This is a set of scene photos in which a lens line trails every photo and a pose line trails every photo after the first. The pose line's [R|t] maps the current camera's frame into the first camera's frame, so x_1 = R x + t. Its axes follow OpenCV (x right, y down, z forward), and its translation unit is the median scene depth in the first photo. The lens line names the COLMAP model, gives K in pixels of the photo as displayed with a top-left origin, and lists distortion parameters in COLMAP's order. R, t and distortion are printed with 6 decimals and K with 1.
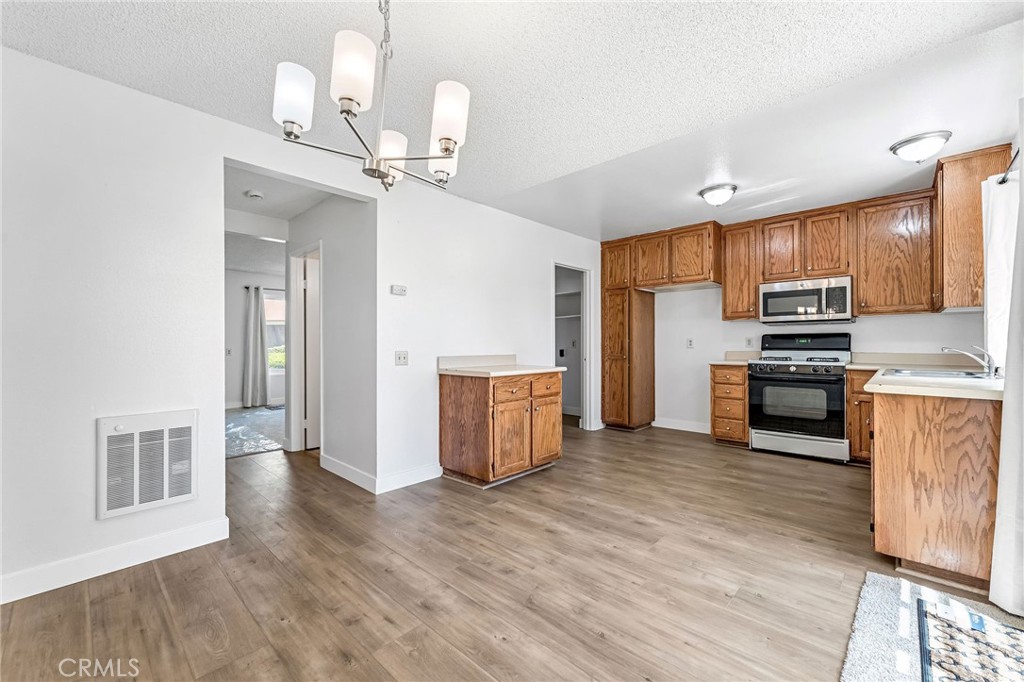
lens RADIAL K [[417.4, 0, 508.6], [0, 417.4, 356.3], [0, 0, 1]] dist [0.001647, -0.000042]
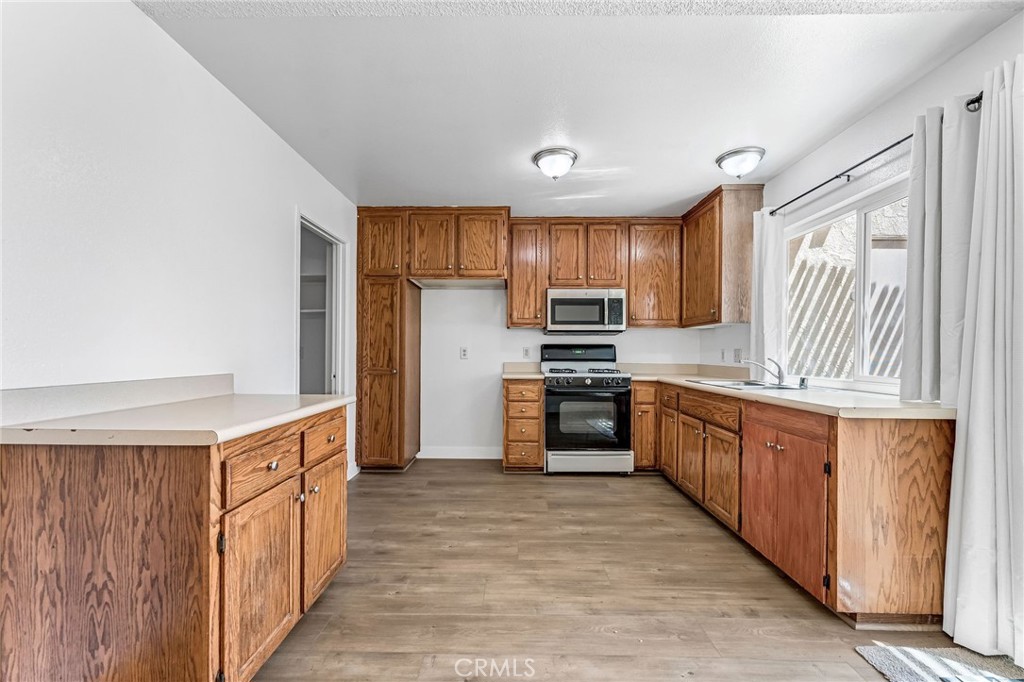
lens RADIAL K [[417.4, 0, 508.6], [0, 417.4, 356.3], [0, 0, 1]] dist [0.001647, -0.000042]
pose [[0.742722, 0.001701, 0.669598, -0.076740], [0.012384, 0.999791, -0.016276, -0.013813], [-0.669485, 0.020381, 0.742546, 0.435908]]
